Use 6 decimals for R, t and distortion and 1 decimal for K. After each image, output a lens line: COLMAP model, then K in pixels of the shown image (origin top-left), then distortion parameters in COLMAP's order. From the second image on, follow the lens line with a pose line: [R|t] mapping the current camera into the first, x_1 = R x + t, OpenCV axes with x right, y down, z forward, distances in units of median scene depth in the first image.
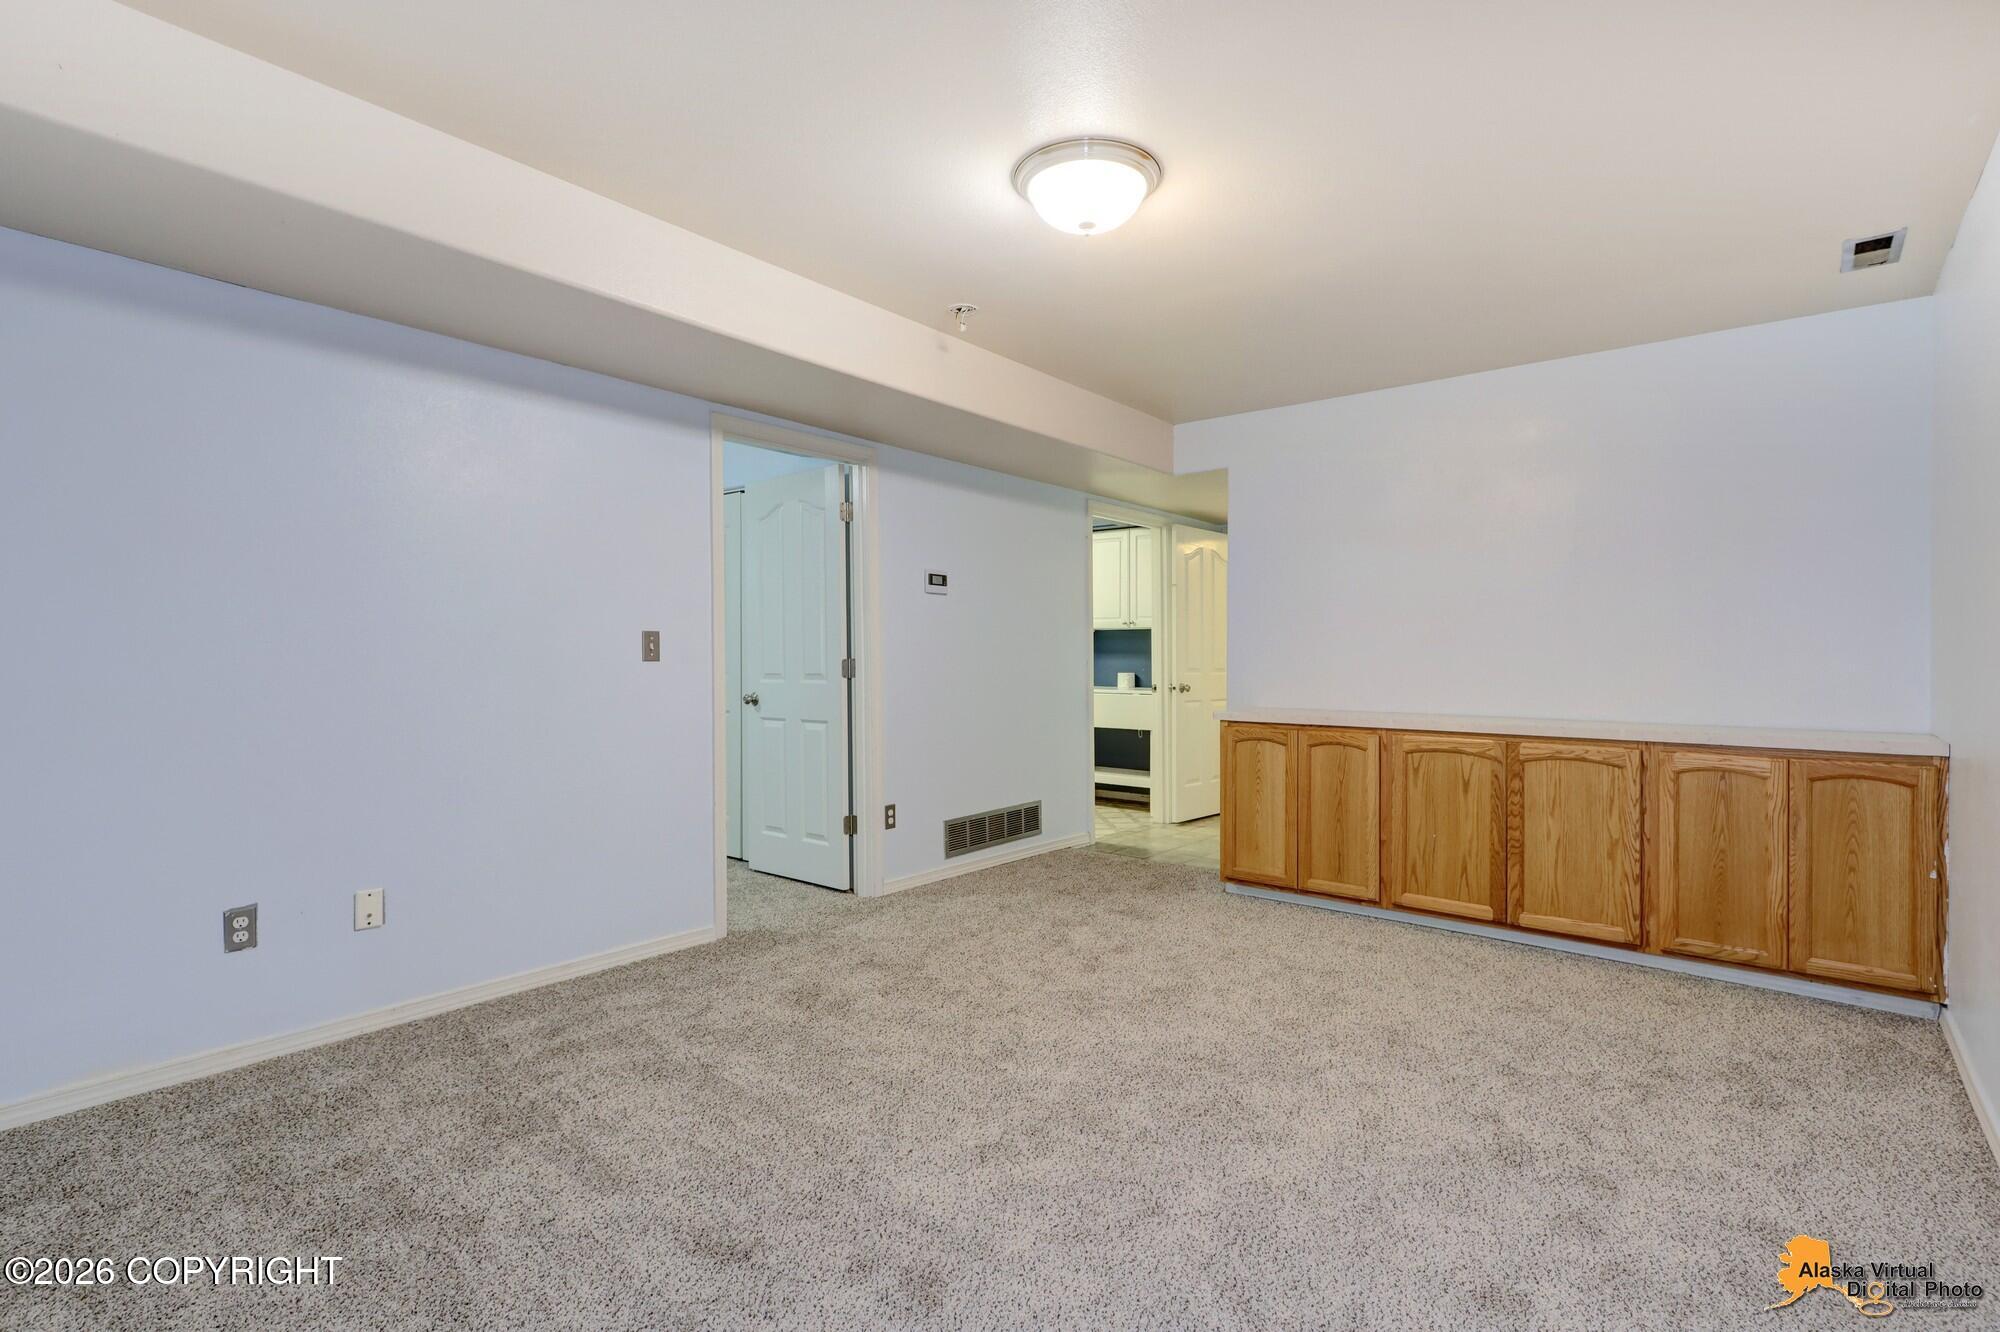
lens RADIAL K [[961.5, 0, 1000.0], [0, 961.5, 666.0], [0, 0, 1]] dist [0.001701, -0.000416]
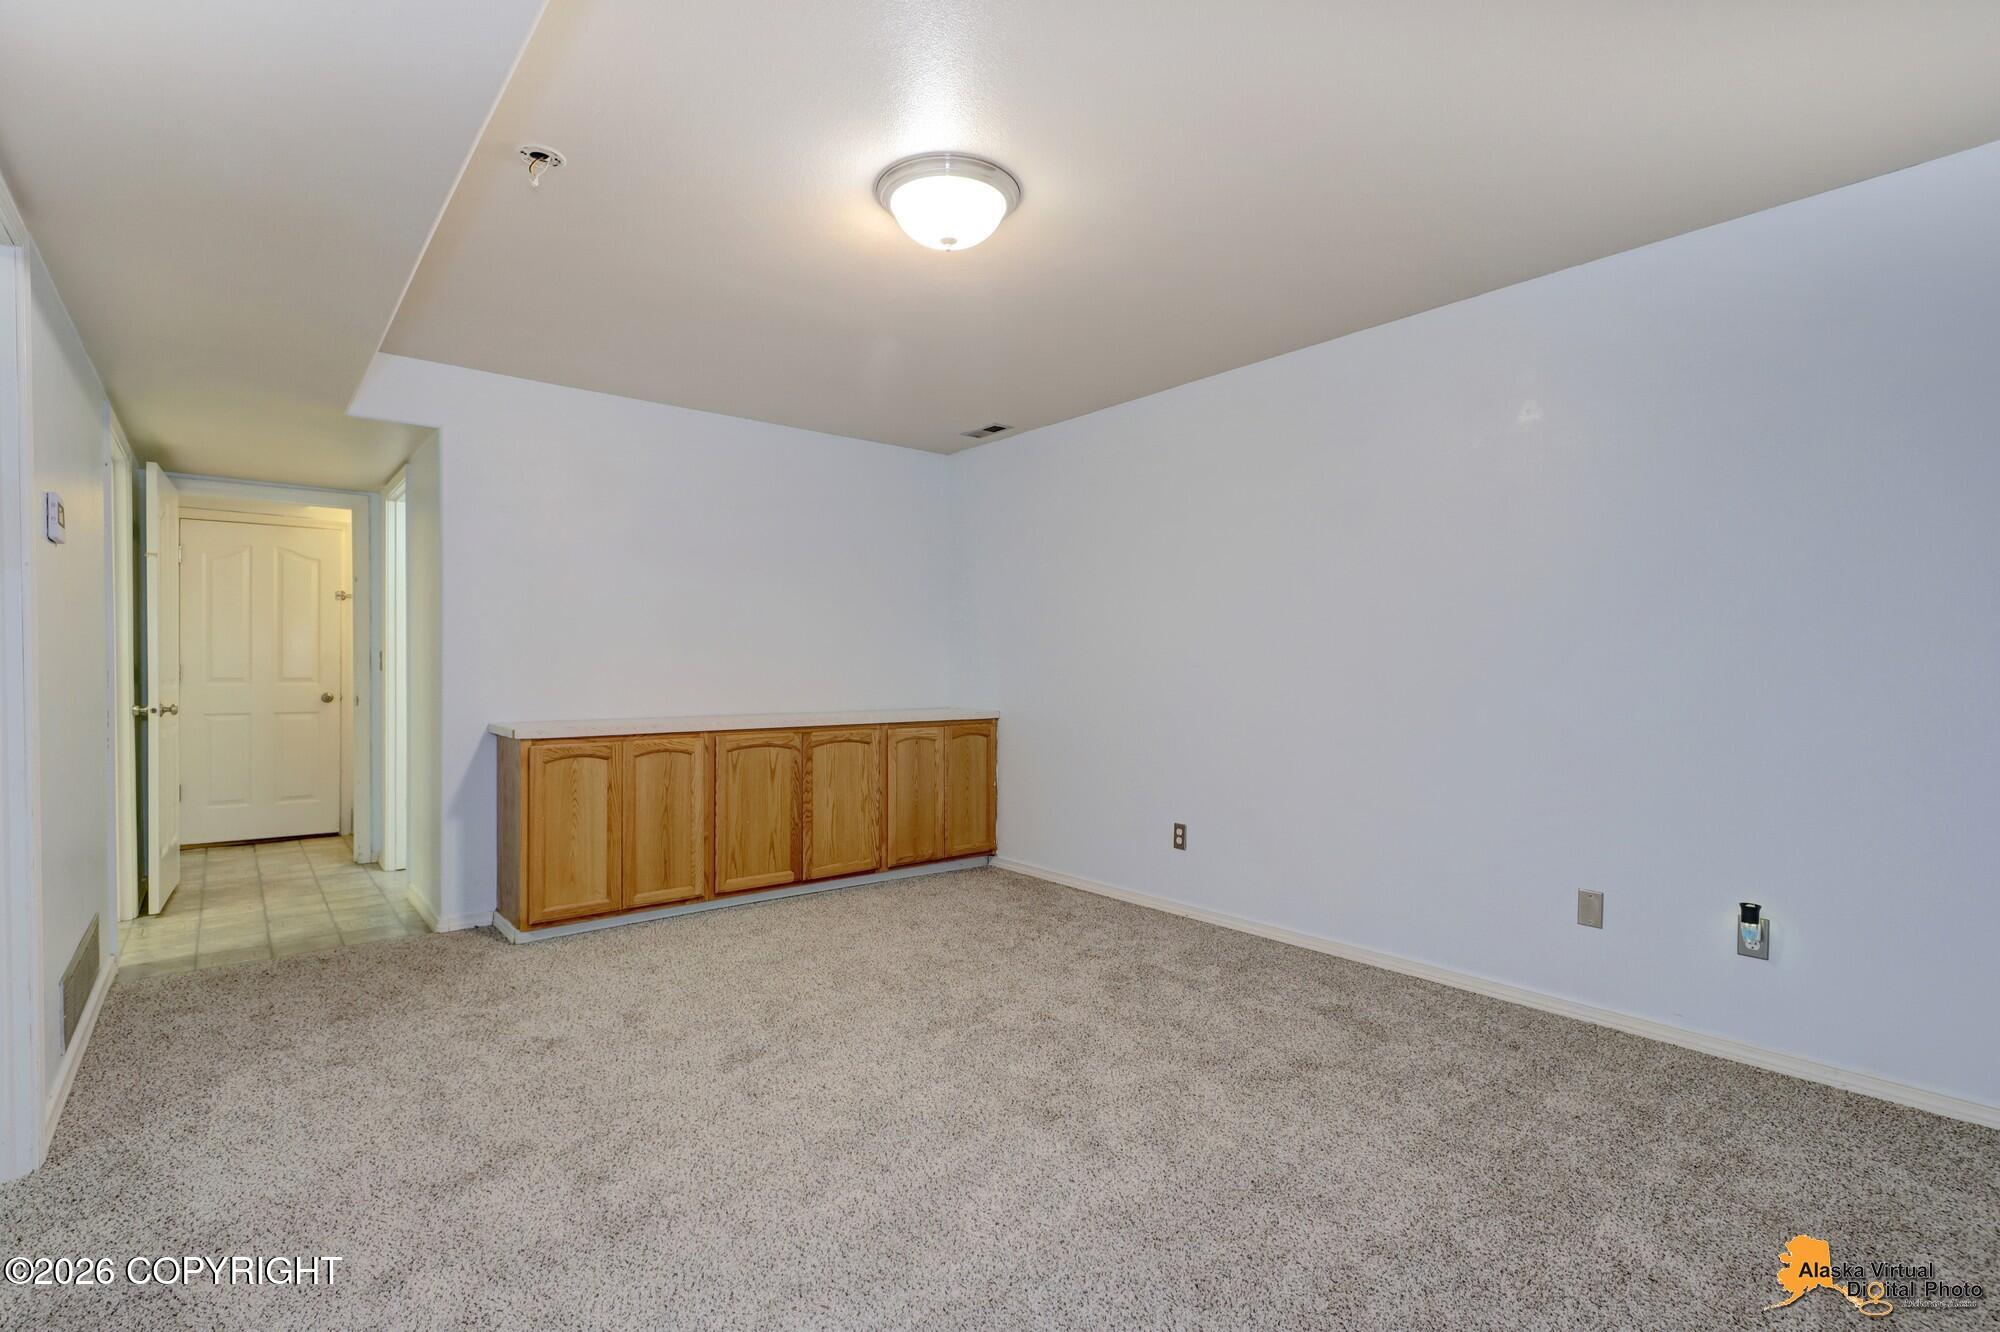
lens RADIAL K [[927.9, 0, 1000.0], [0, 927.9, 666.0], [0, 0, 1]] dist [0.001813, -0.000075]
pose [[0.184610, -0.003808, 0.982804, -0.589299], [0.010630, 0.999942, 0.001877, -0.005893], [-0.982754, 0.010101, 0.184640, 0.528262]]
